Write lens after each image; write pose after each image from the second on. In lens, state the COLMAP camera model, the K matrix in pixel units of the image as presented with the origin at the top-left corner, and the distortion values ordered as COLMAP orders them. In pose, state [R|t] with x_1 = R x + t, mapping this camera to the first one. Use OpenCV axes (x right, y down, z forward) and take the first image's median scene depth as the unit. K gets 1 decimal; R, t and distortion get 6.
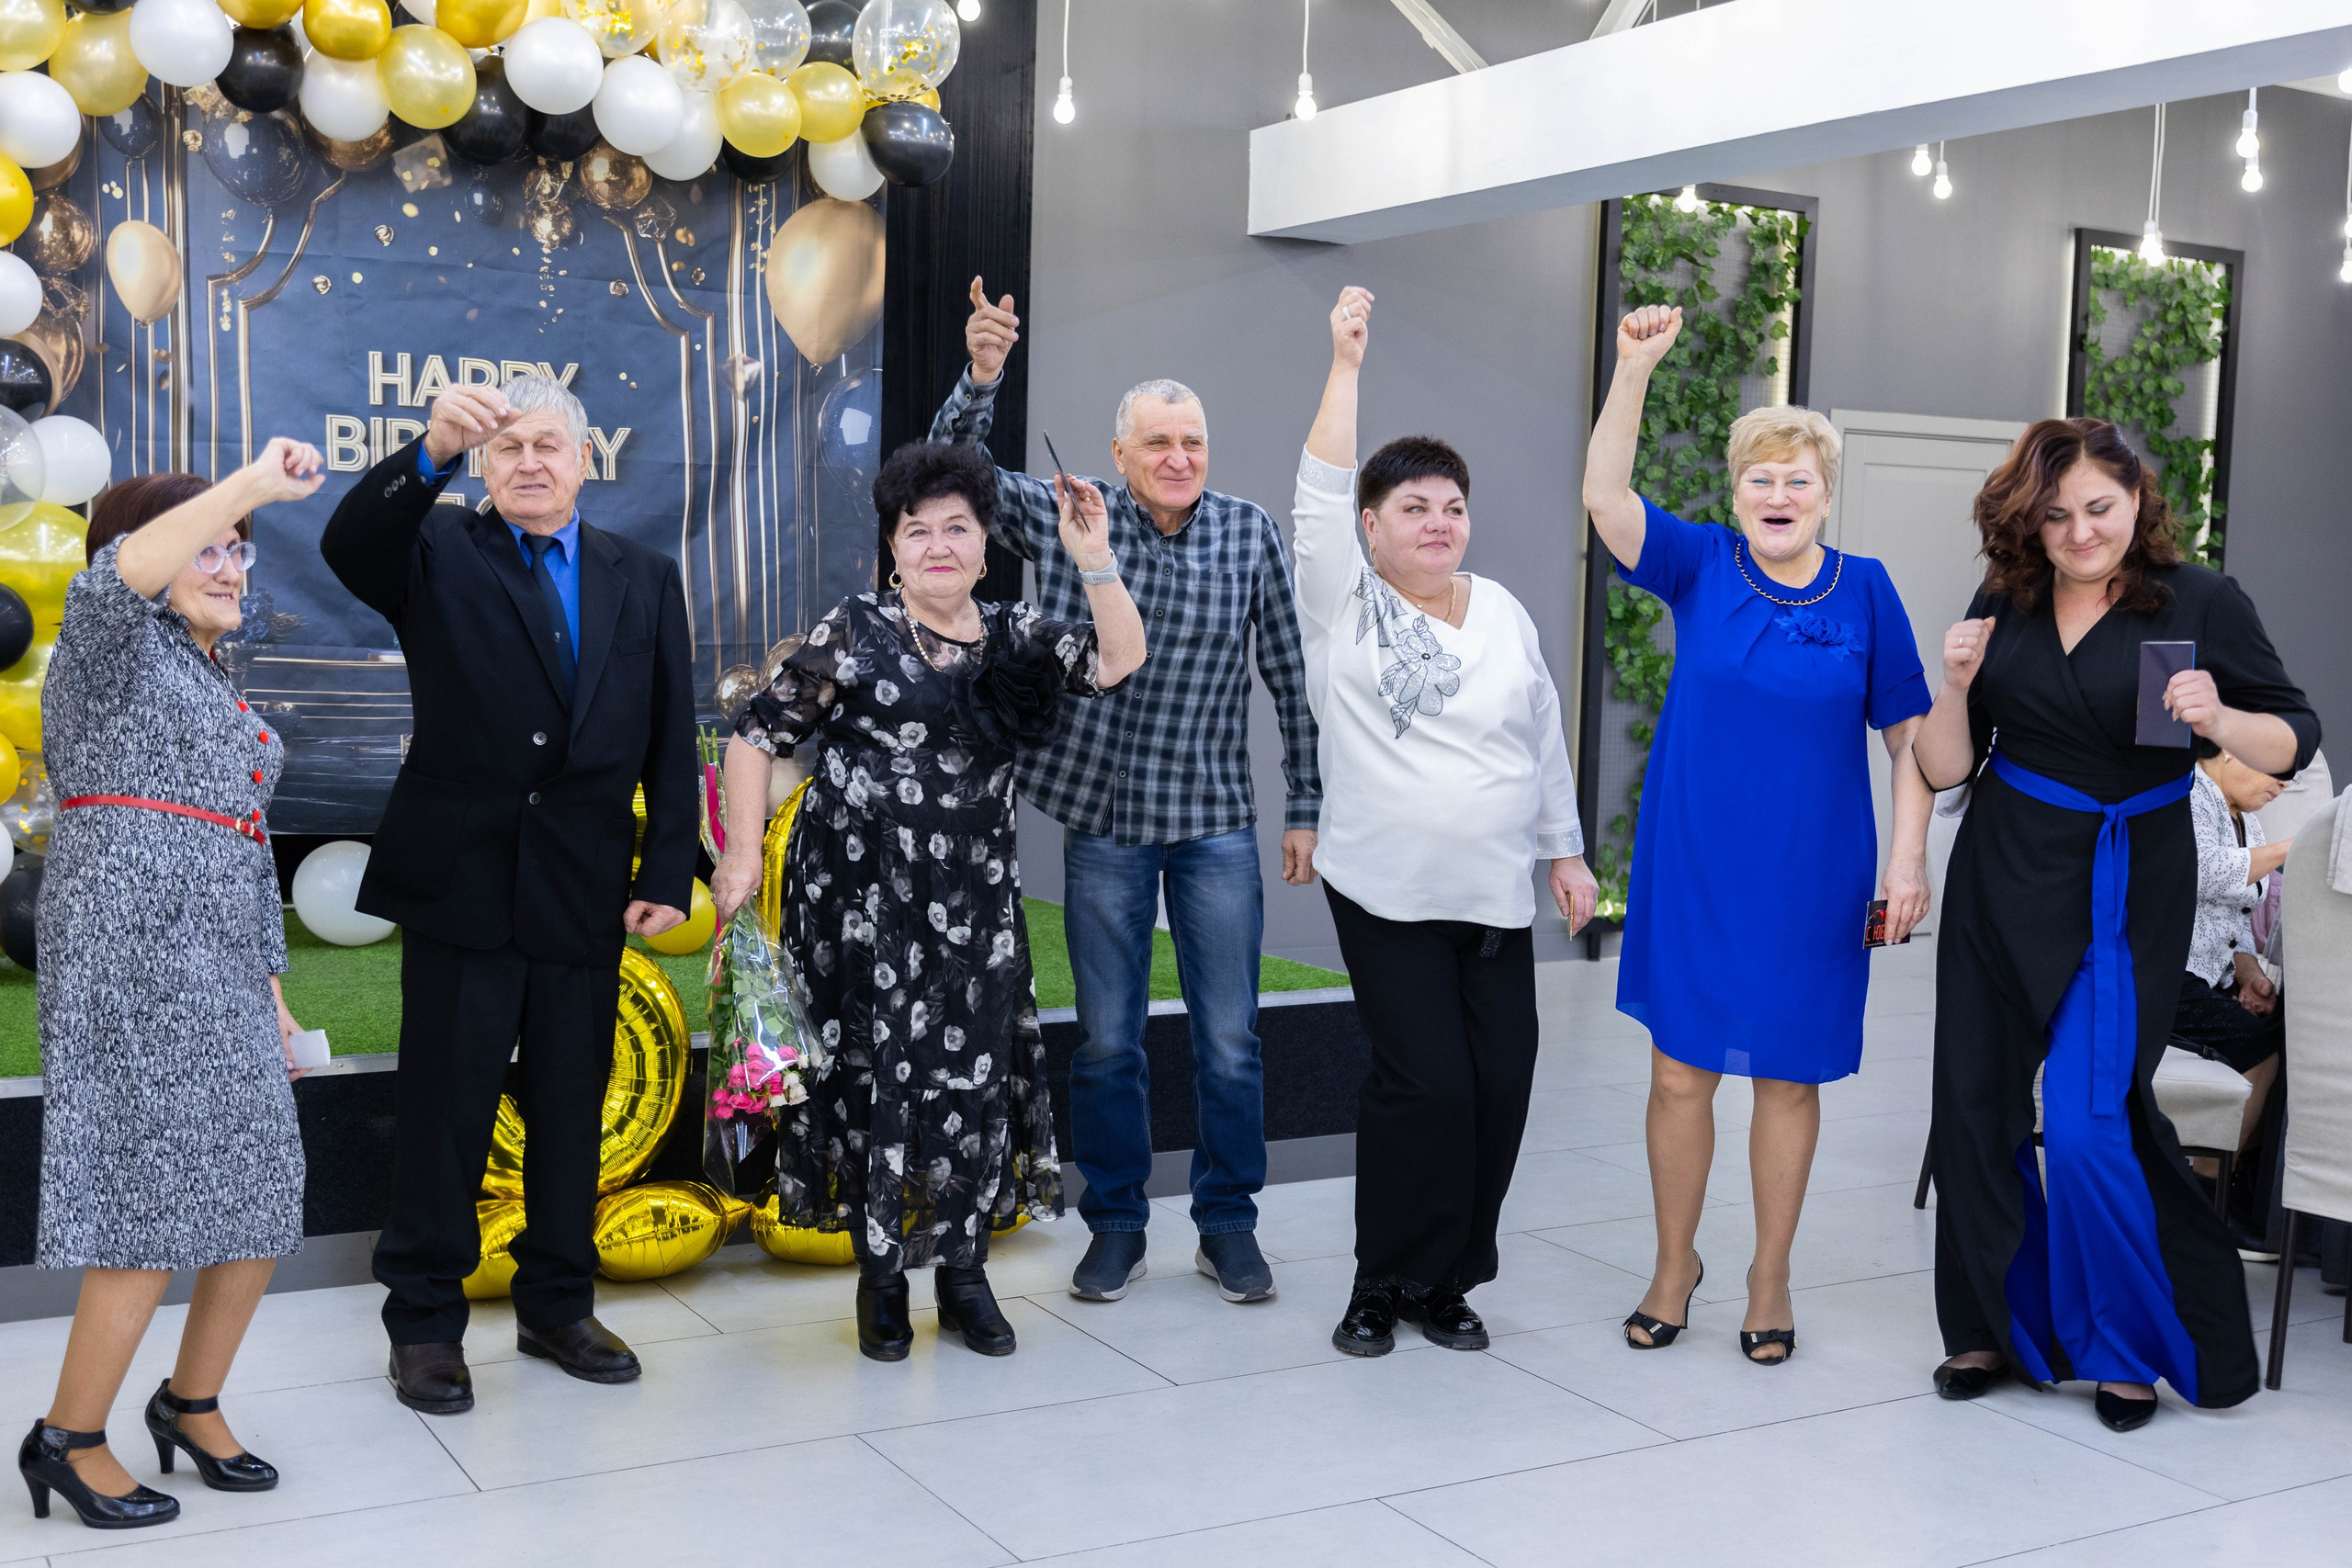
lens RADIAL K [[2610.0, 0, 1179.9], [0, 2610.0, 784.2], [0, 0, 1]] dist [-0.011242, 0.000000]
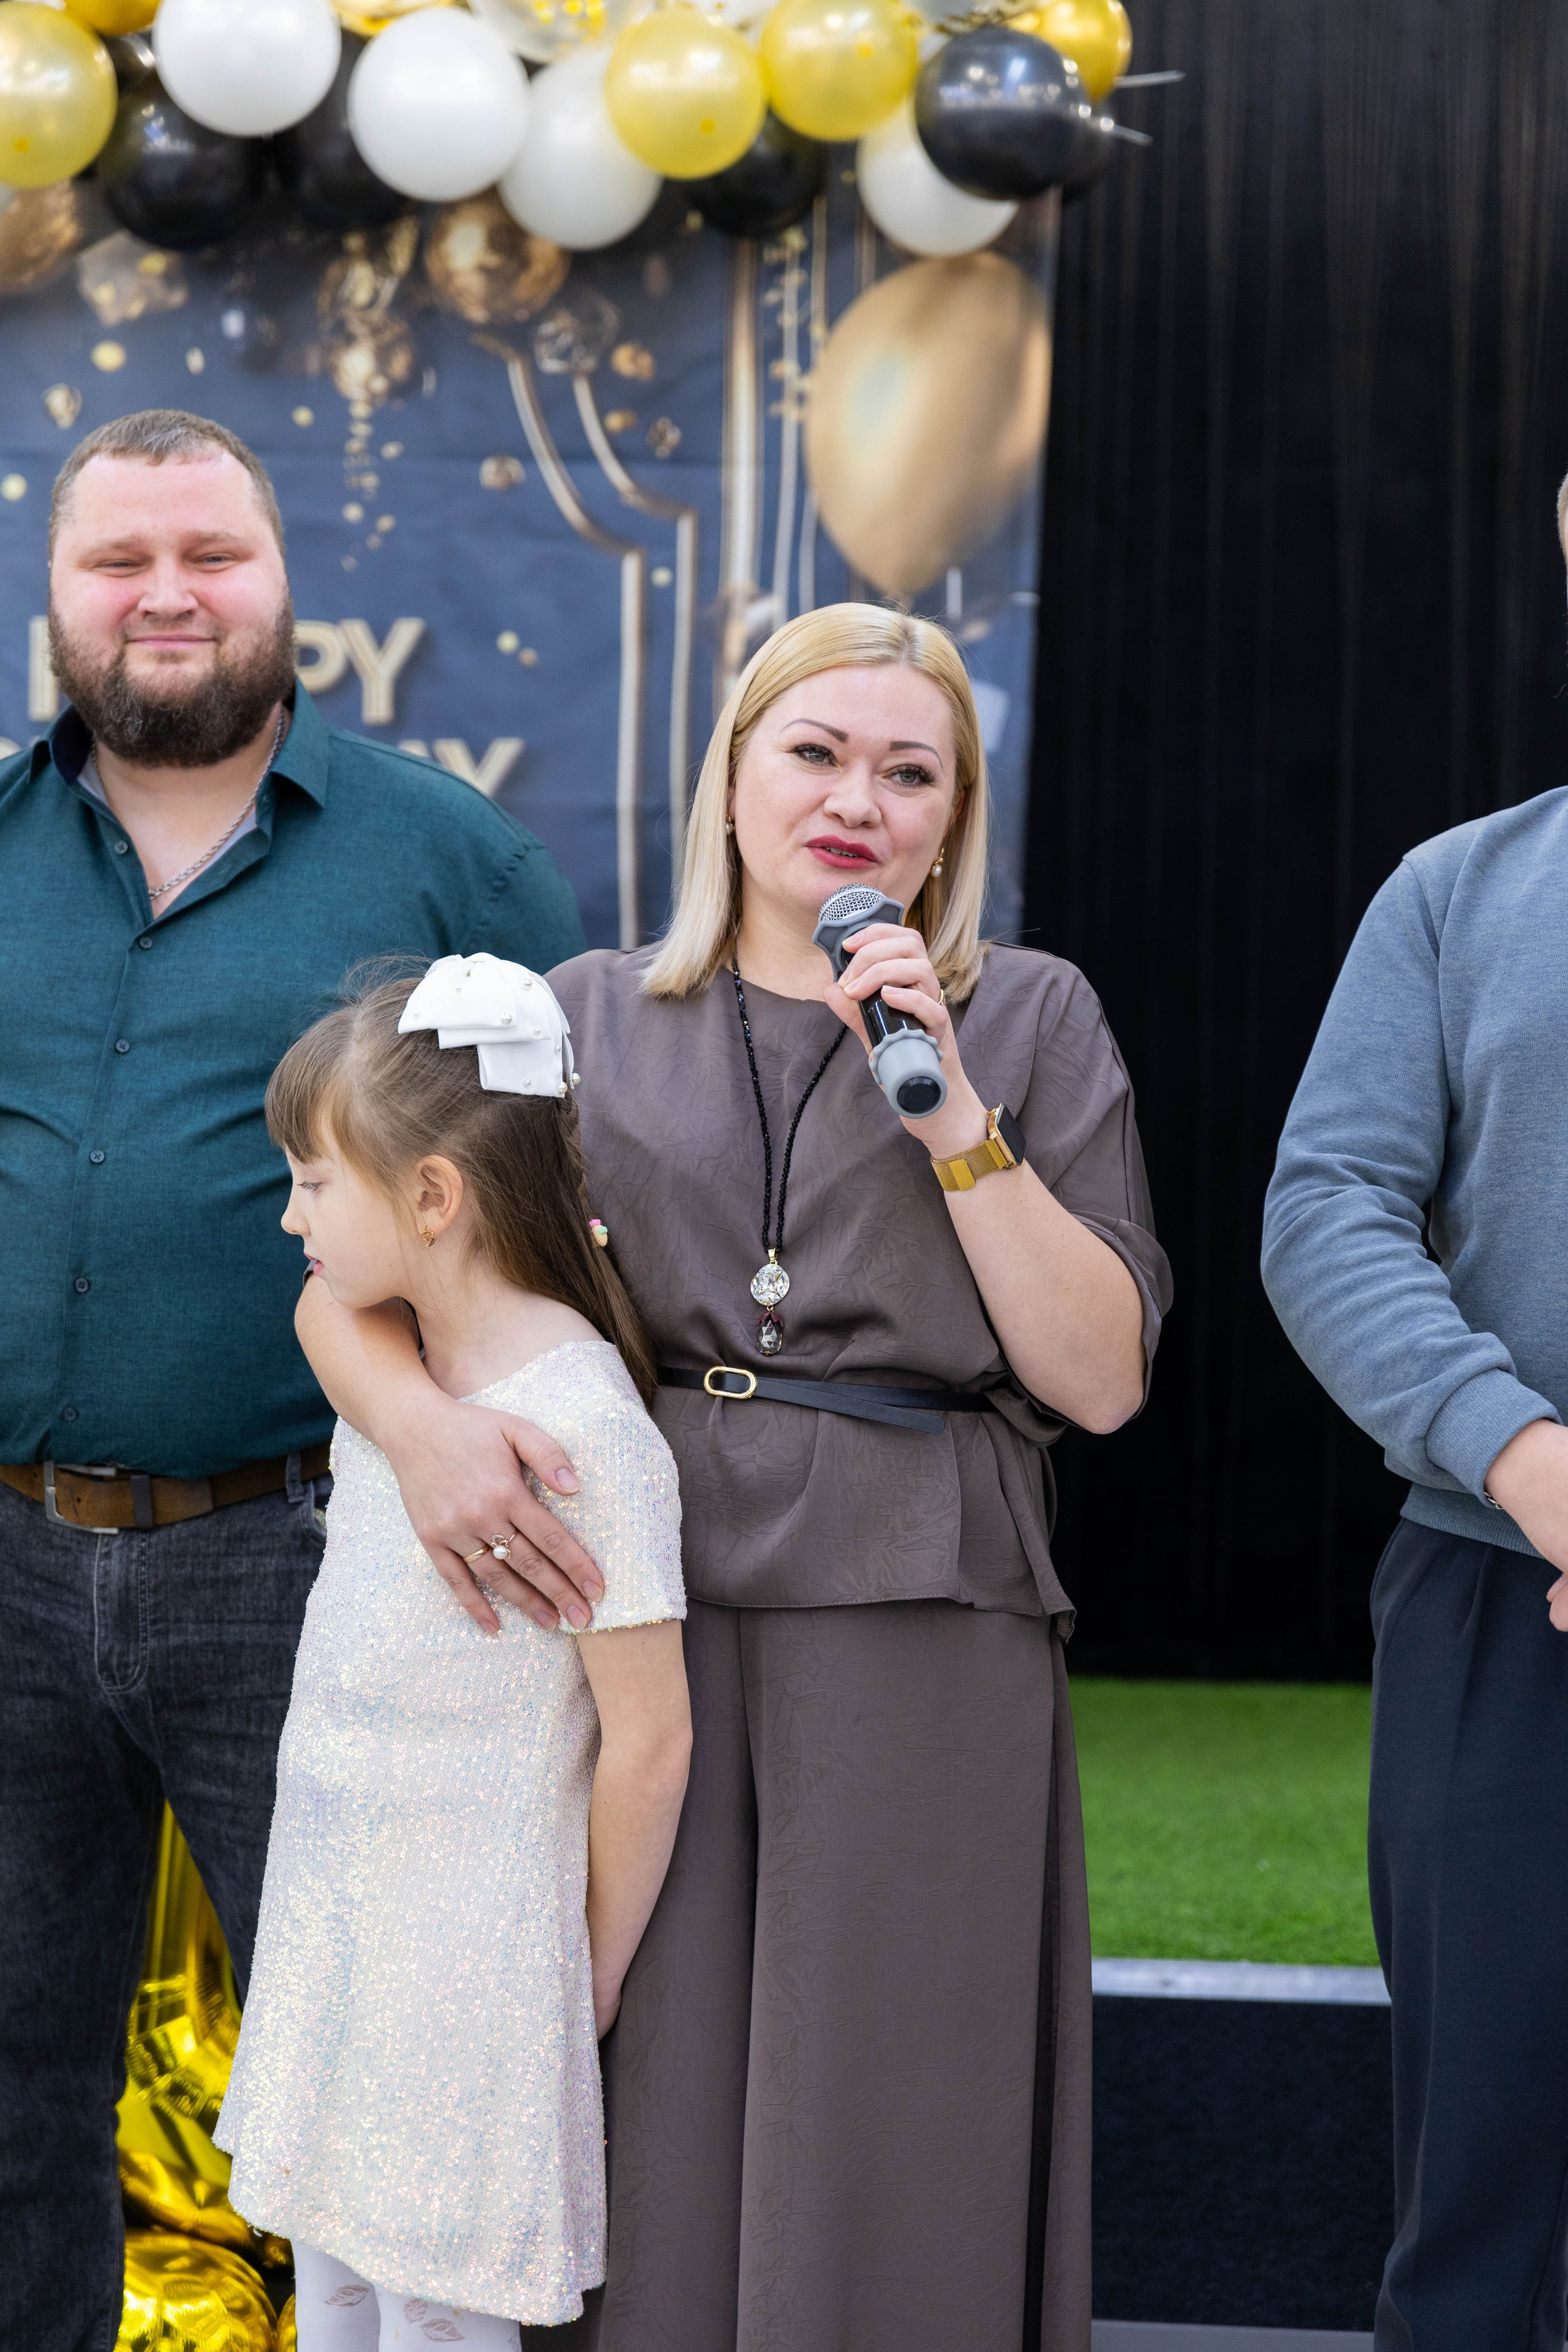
lens RADIAL K [[4531.0, 0, 750.1], [0, 4531.0, 1208.6], [0, 0, 1]] dist [0.038669, 0.000000]
pose [[0.809985, -0.005316, -0.586426, 0.352972], [-0.047520, 0.996076, -0.074665, 0.018805], [0.584522, 0.088345, 0.806554, 0.325838]]
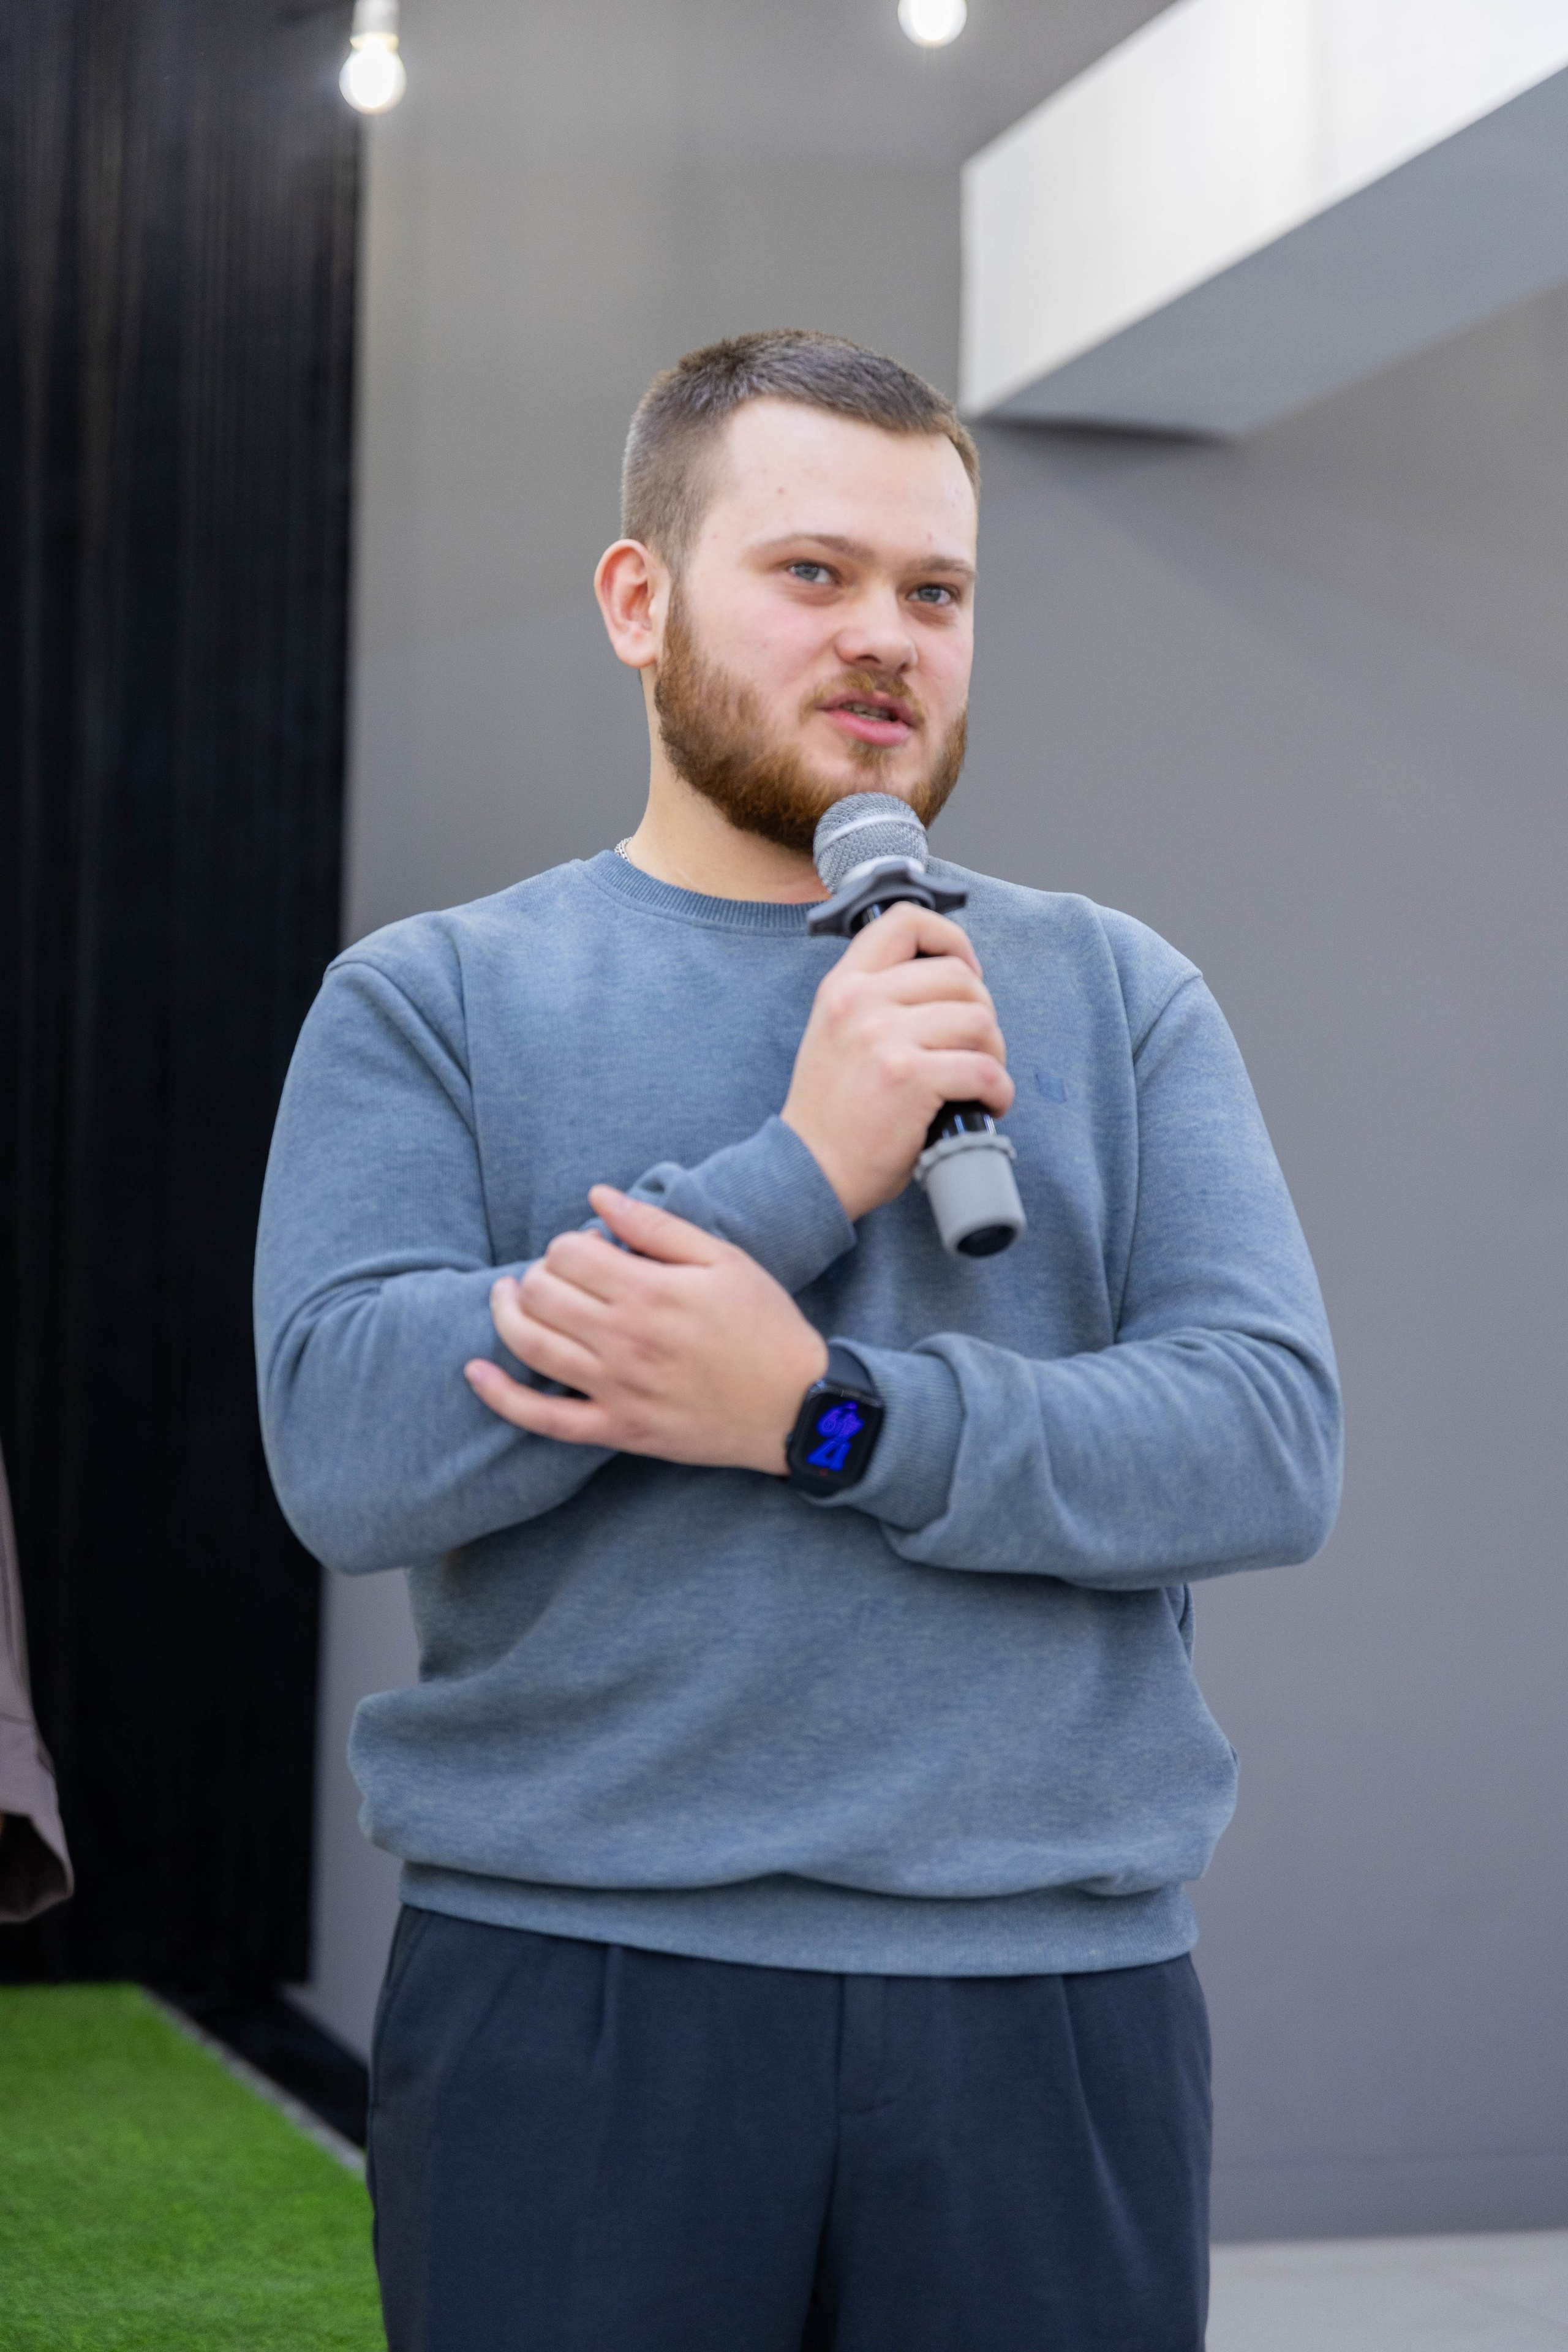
lens RADIAL K [[4531.0, 0, 681.7], [0, 4531.0, 1226.4], [0, 0, 1]] dist [0.038669, 0.000000]
pose [[0.971674, -0.011851, -0.236028, 0.202807], [-0.017902, 0.992181, -0.123517, 0.003582], [0.235646, 0.124243, 0.963864, 0.443730]]
